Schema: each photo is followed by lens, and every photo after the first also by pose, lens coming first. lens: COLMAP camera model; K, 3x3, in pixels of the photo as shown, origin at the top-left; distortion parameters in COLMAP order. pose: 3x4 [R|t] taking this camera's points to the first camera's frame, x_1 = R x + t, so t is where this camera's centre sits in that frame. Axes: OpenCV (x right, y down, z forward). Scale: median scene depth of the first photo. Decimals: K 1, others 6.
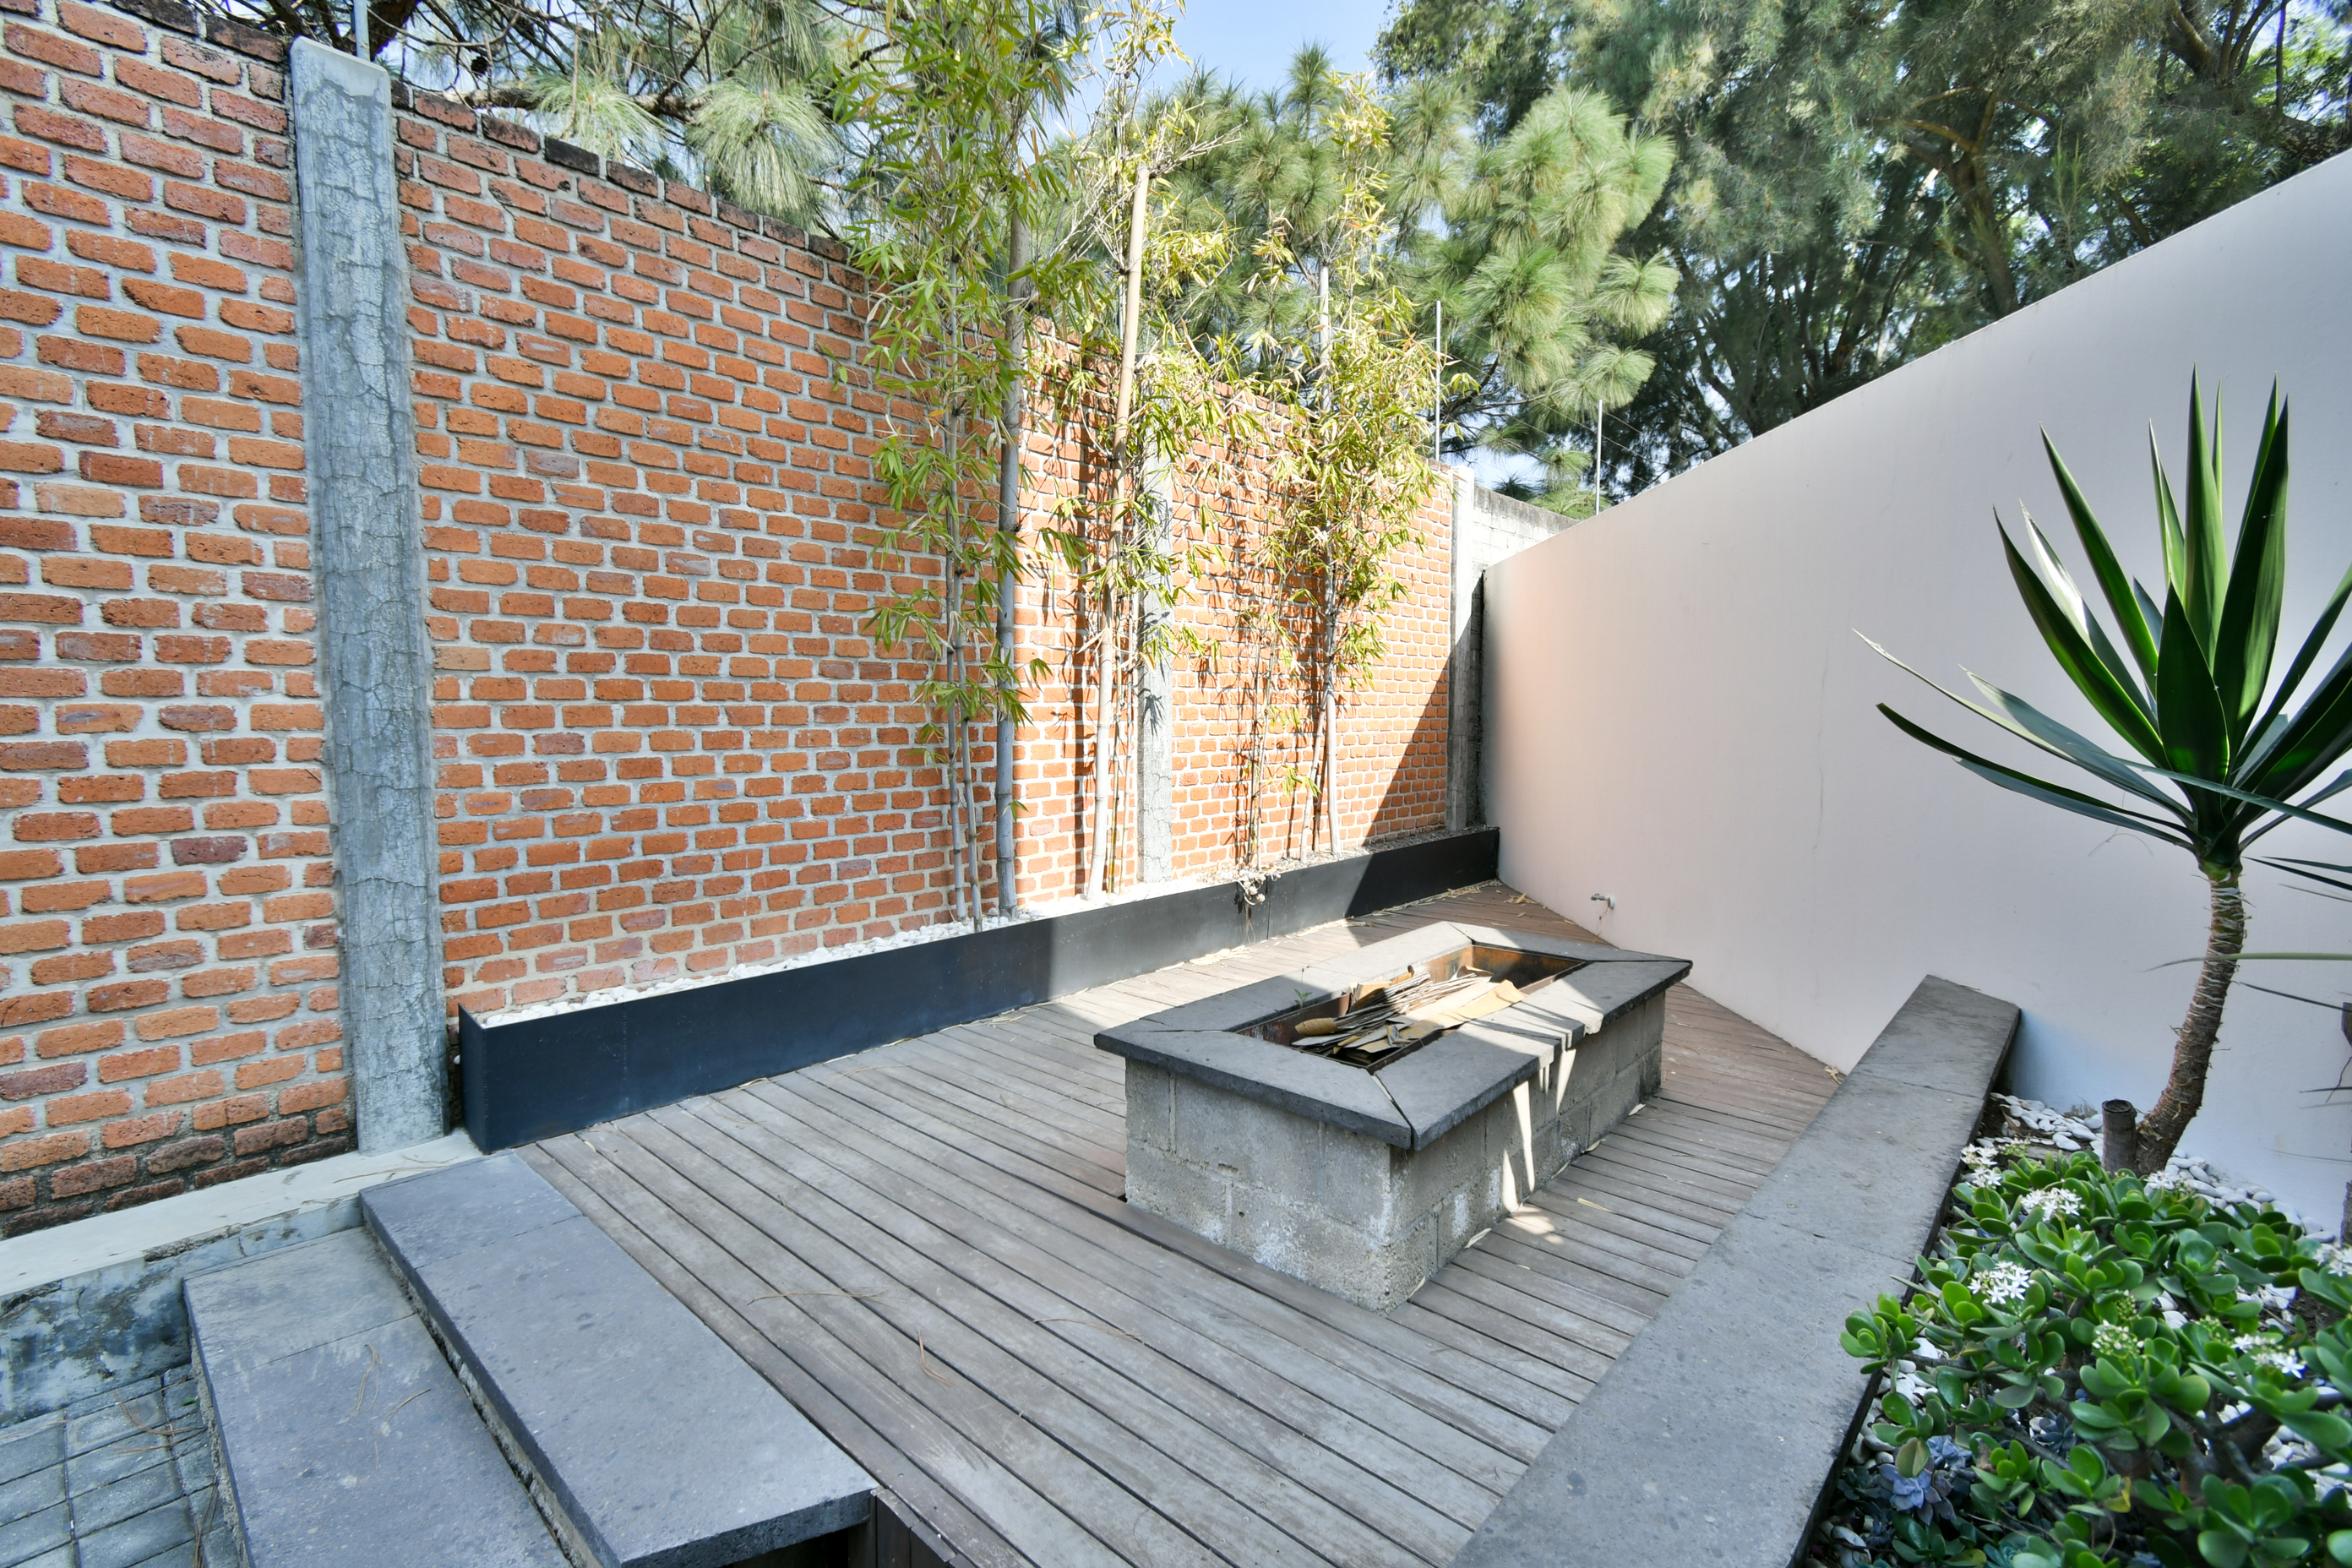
lens RADIAL K [[1031.1, 0, 1176.0], [0, 1031.1, 784.0], [0, 0, 1]] dist [-0.001546, -0.000254]
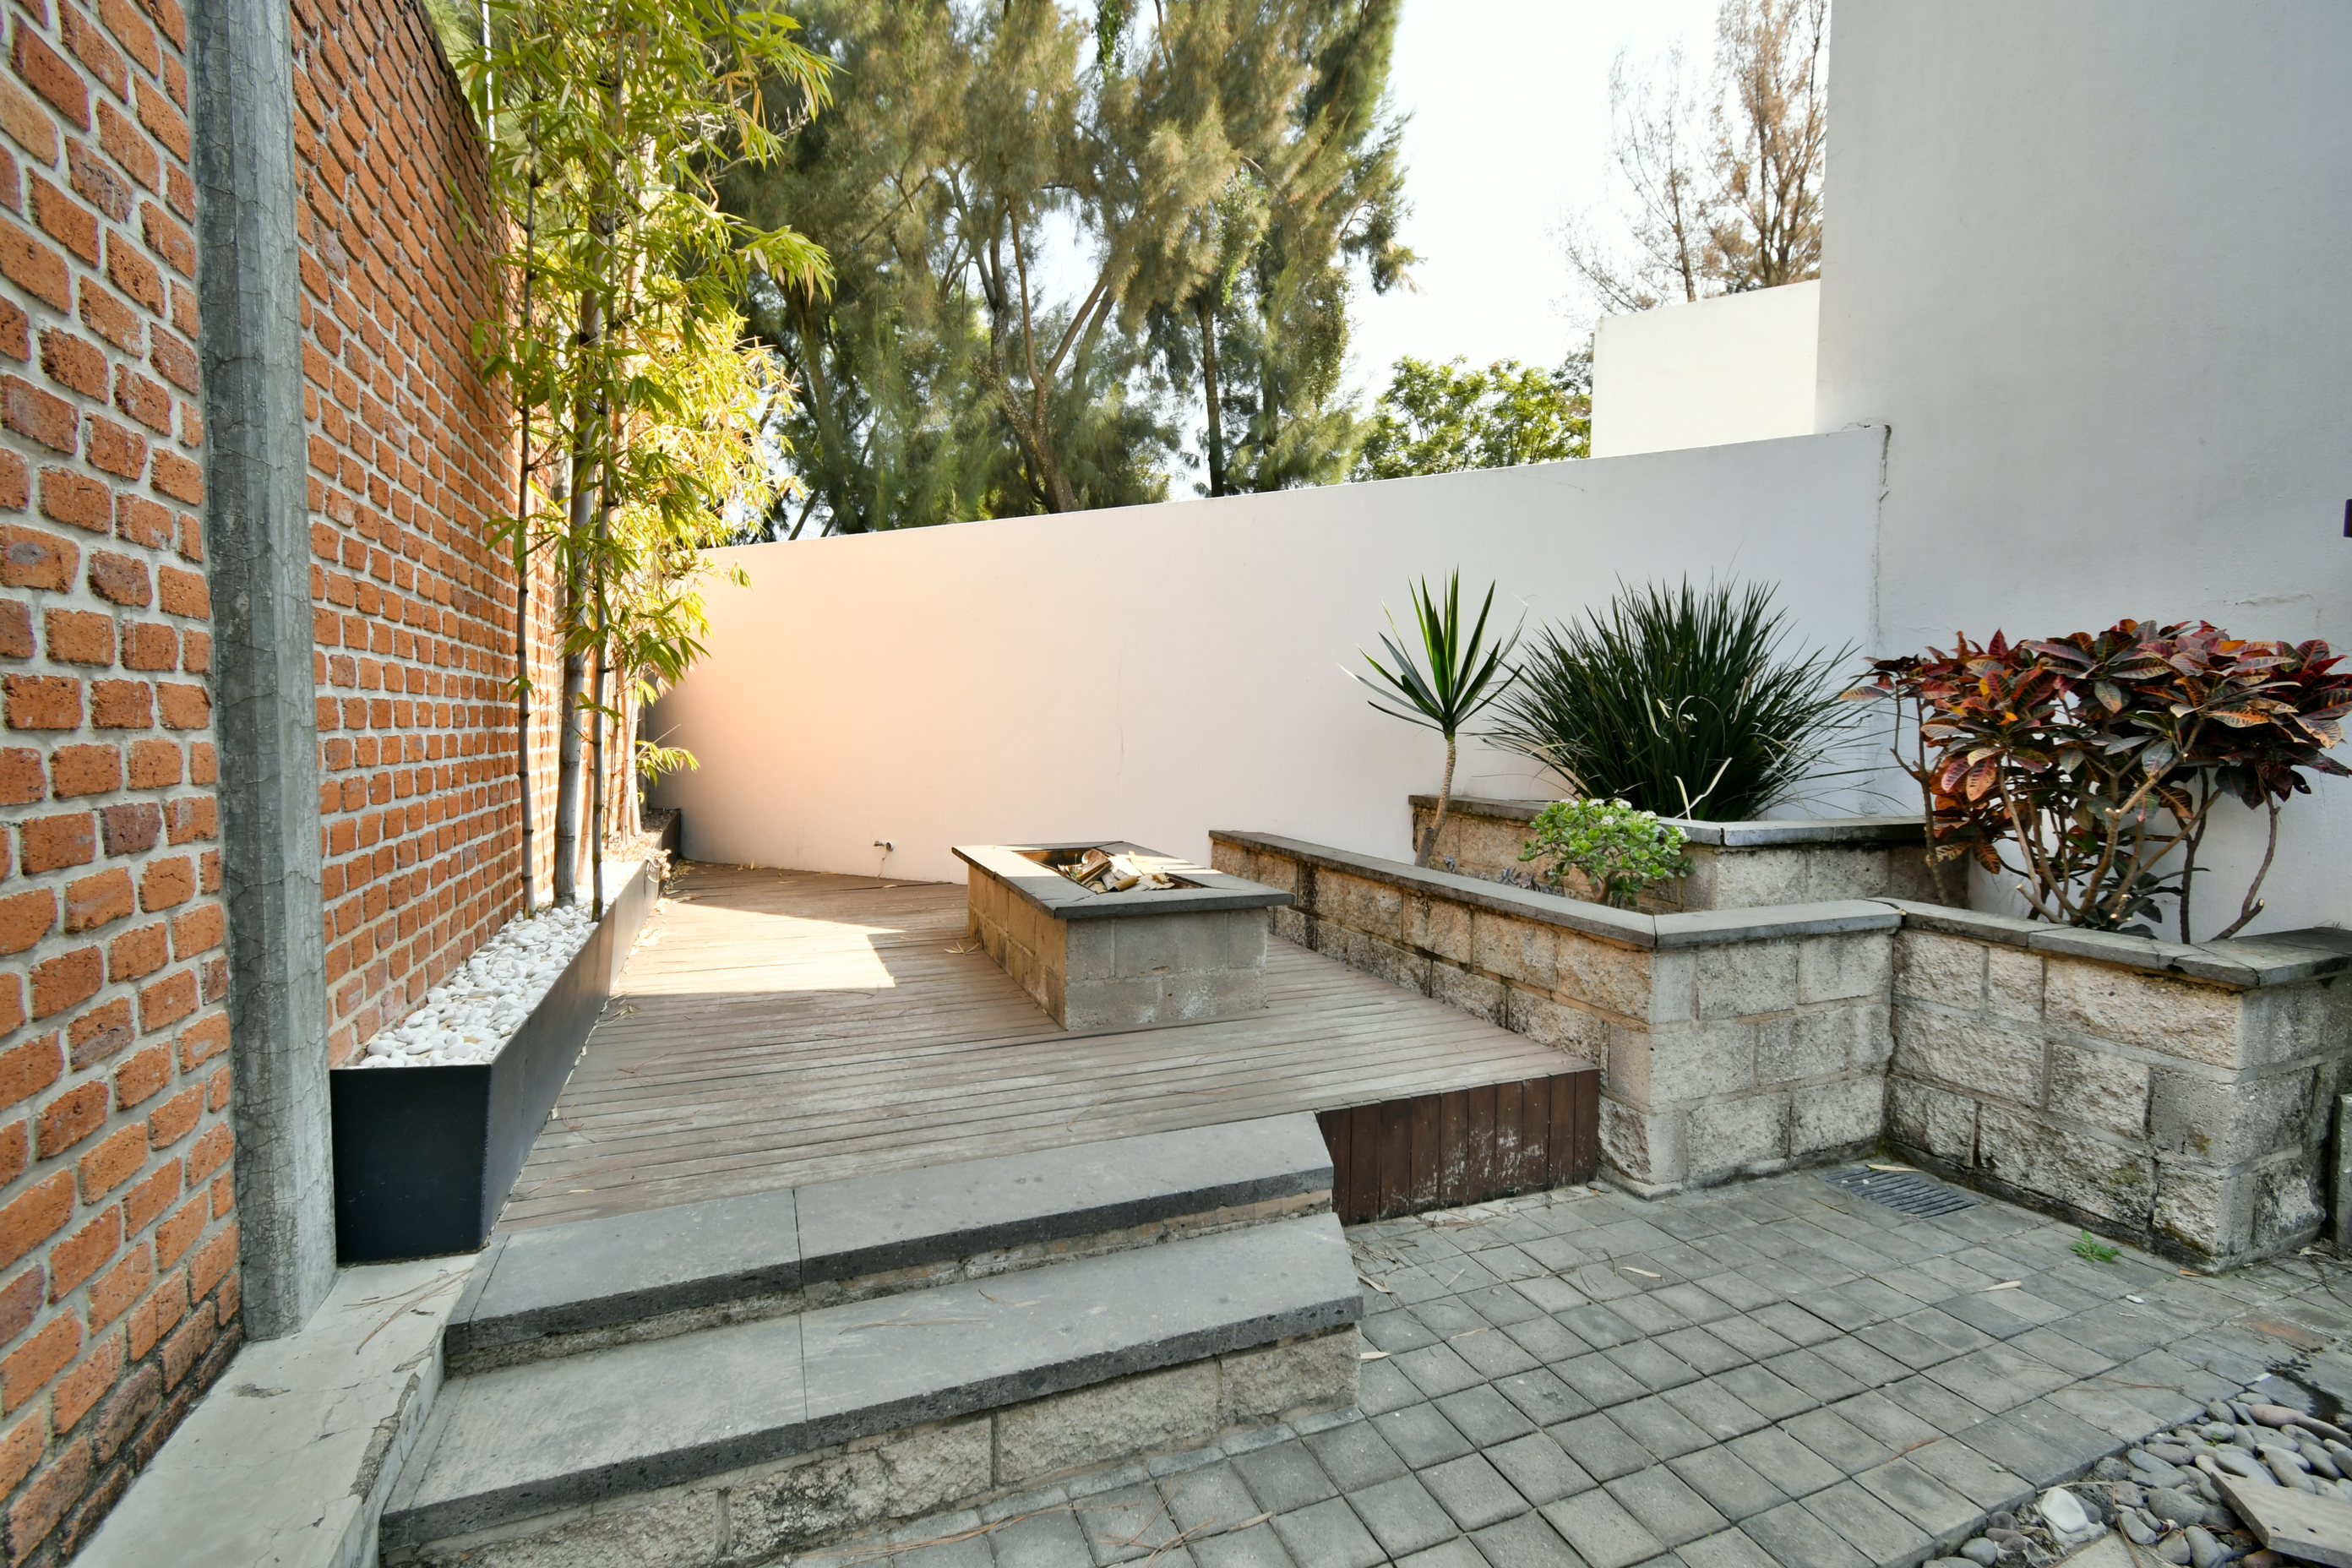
lens RADIAL K [[1031.1, 0, 1176.0], [0, 1031.1, 784.0], [0, 0, 1]] dist [-0.001546, -0.000254]
pose [[0.430284, -0.047691, 0.901433, -1.216367], [0.058734, 0.997966, 0.024763, 0.062789], [-0.900781, 0.042290, 0.432210, 0.295394]]
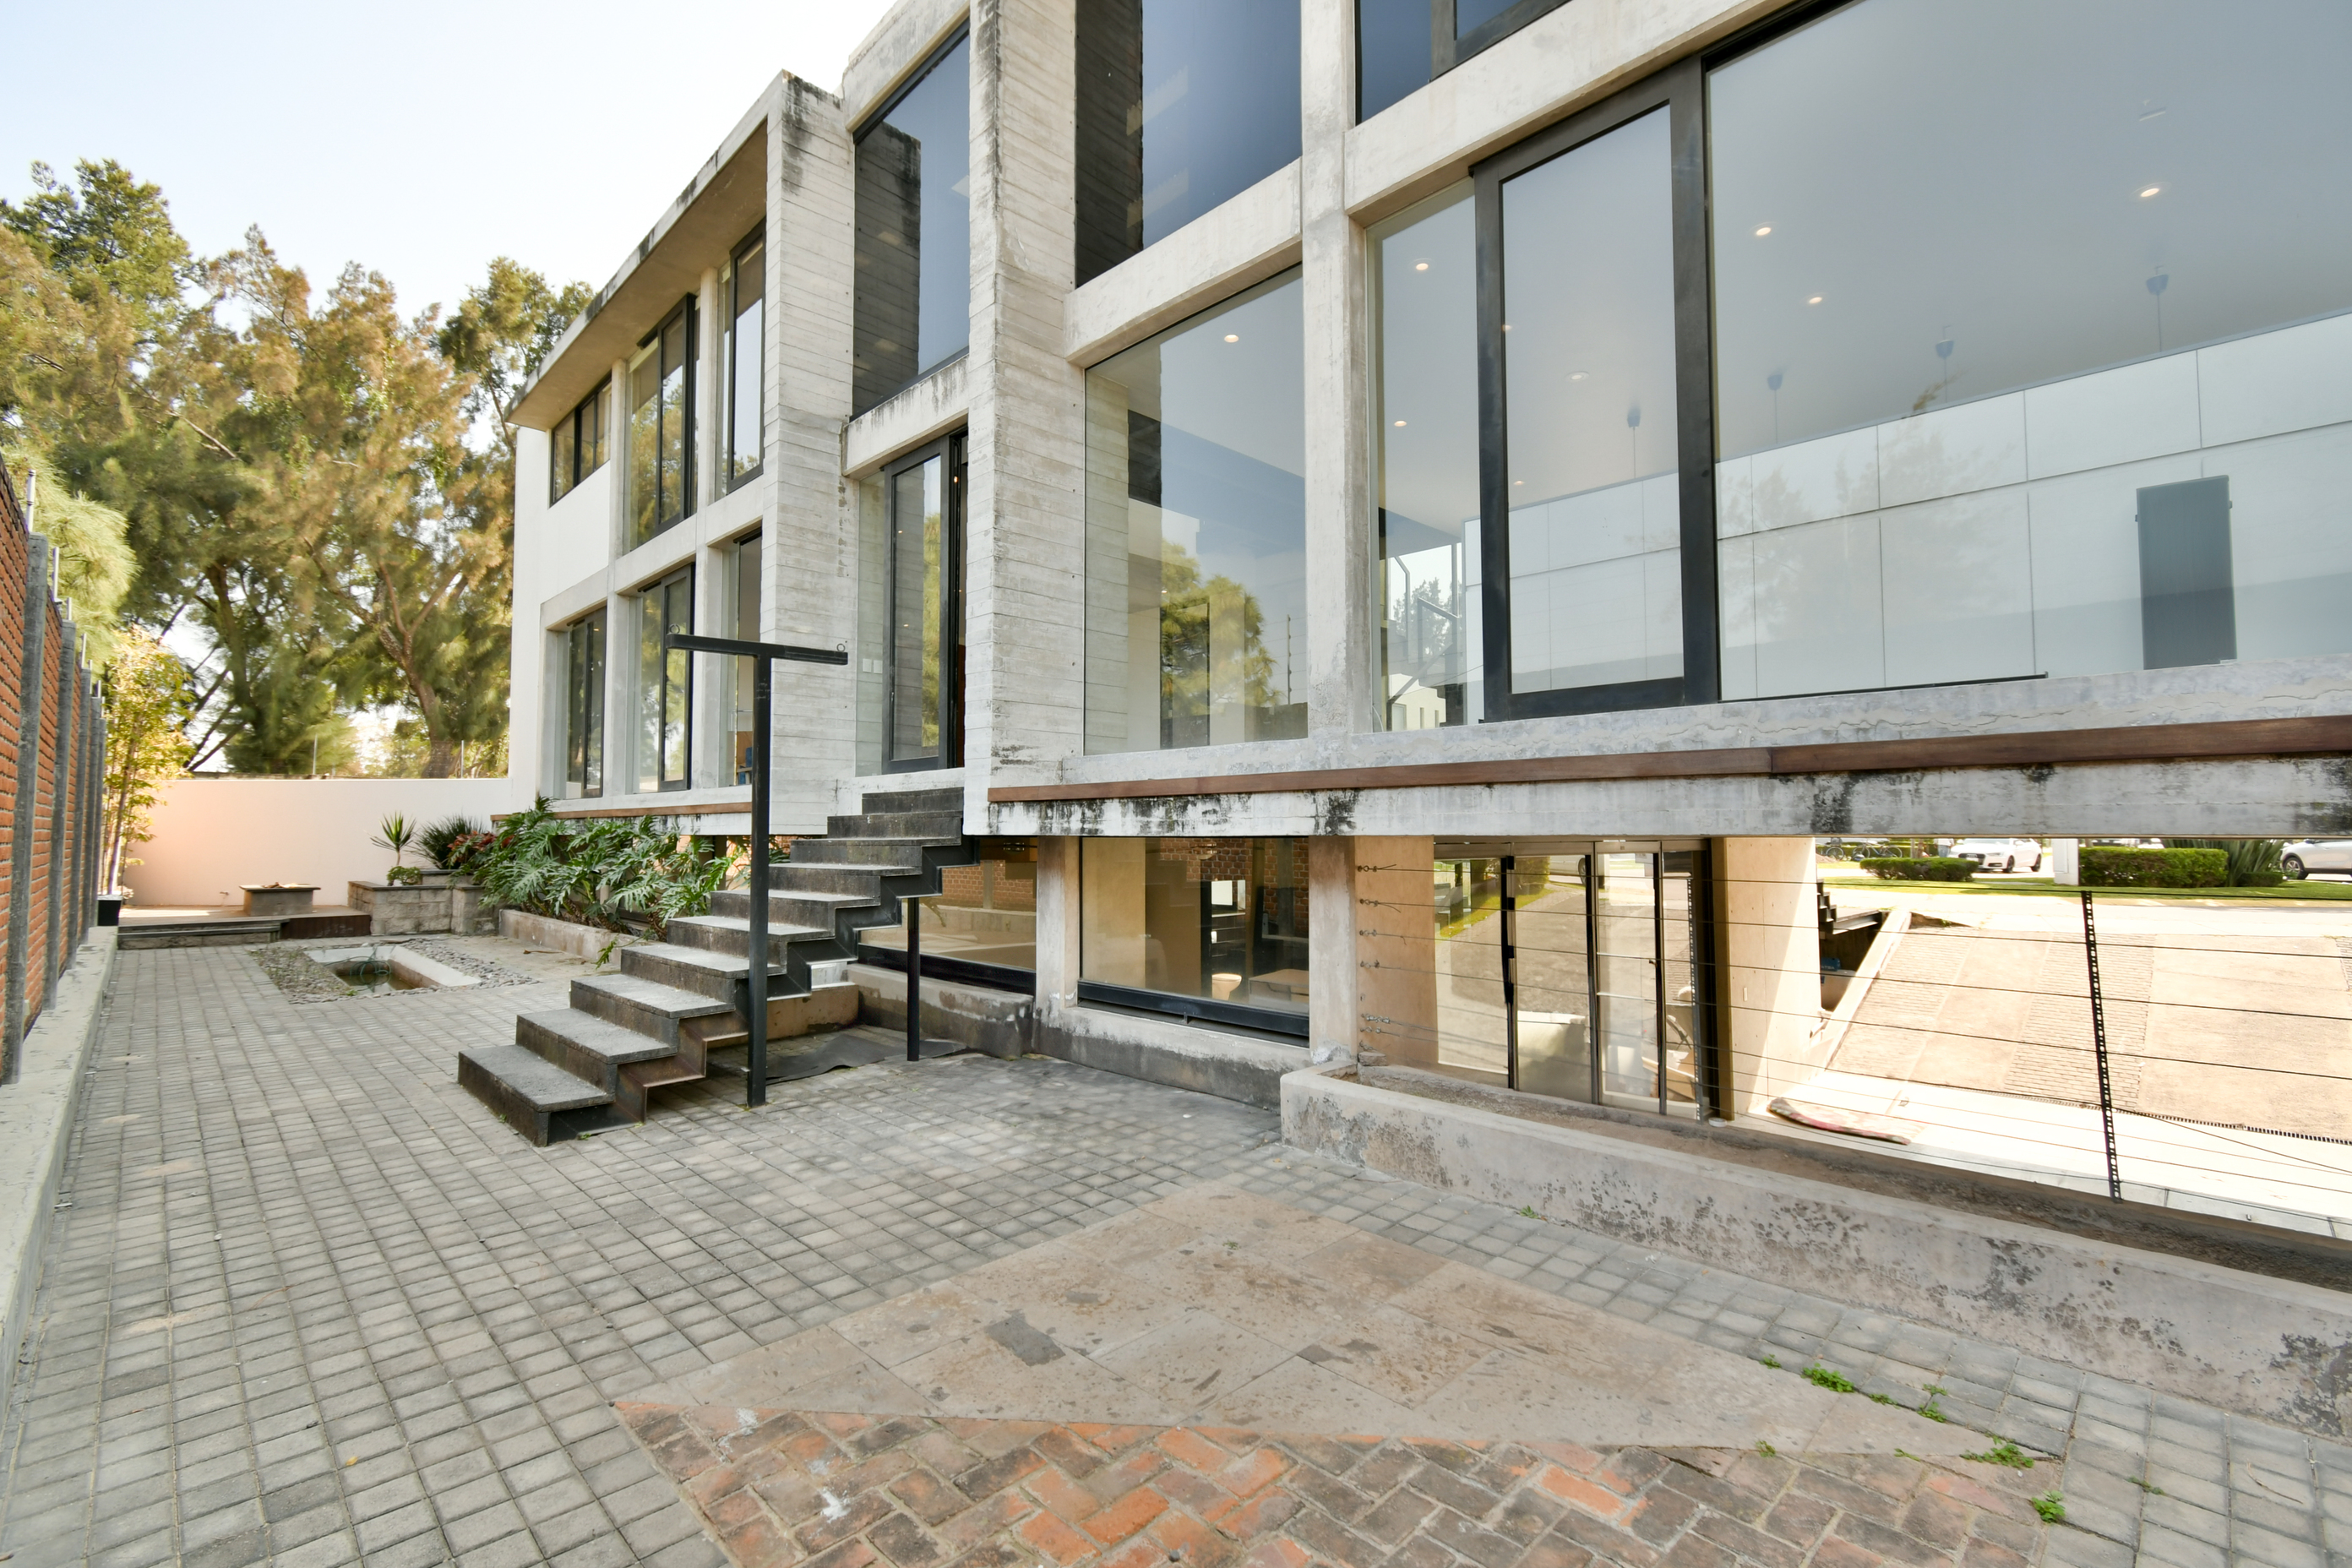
lens RADIAL K [[1018.5, 0, 1175.1], [0, 1018.5, 791.4], [0, 0, 1]] dist [-0.004559, -0.001608]
pose [[0.049579, 0.041901, 0.997891, -6.101951], [0.071417, 0.996413, -0.045387, 0.339811], [-0.996214, 0.073516, 0.046409, -5.039037]]
